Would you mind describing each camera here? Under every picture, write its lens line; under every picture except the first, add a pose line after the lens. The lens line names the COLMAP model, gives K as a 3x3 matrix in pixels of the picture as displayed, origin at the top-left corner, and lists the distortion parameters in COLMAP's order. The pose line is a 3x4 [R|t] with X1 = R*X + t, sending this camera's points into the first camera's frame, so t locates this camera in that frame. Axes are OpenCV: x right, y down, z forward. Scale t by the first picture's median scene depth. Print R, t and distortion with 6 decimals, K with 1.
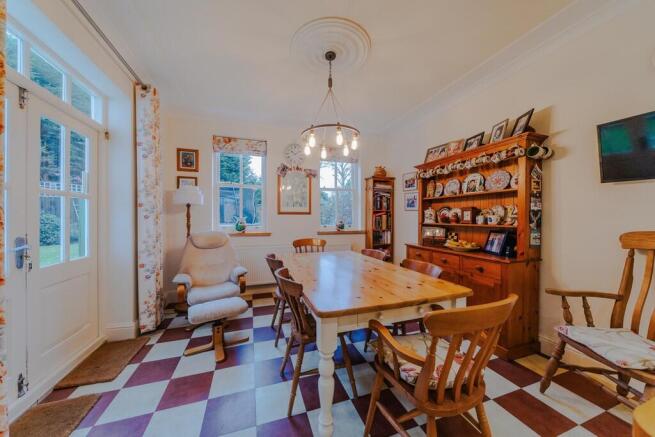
lens RADIAL K [[223.8, 0, 325.2], [0, 223.8, 218.1], [0, 0, 1]] dist [-0.001435, -0.000124]
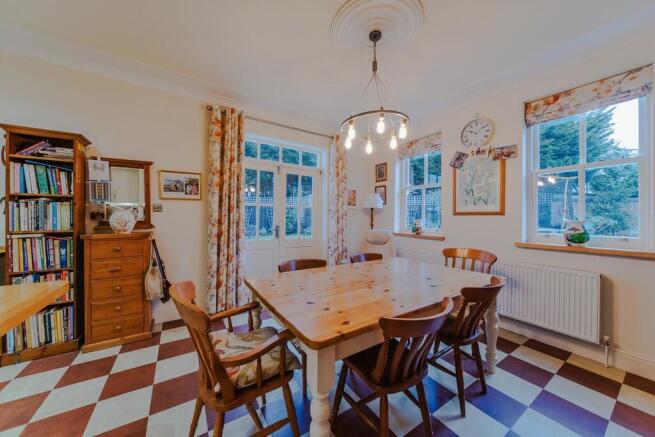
lens RADIAL K [[226.6, 0, 318.8], [0, 226.6, 218.0], [0, 0, 1]] dist [-0.000455, -0.000032]
pose [[0.226569, 0.003830, -0.973988, 0.666817], [-0.013186, 0.999913, 0.000865, -0.002235], [0.973906, 0.012647, 0.226600, 0.463248]]
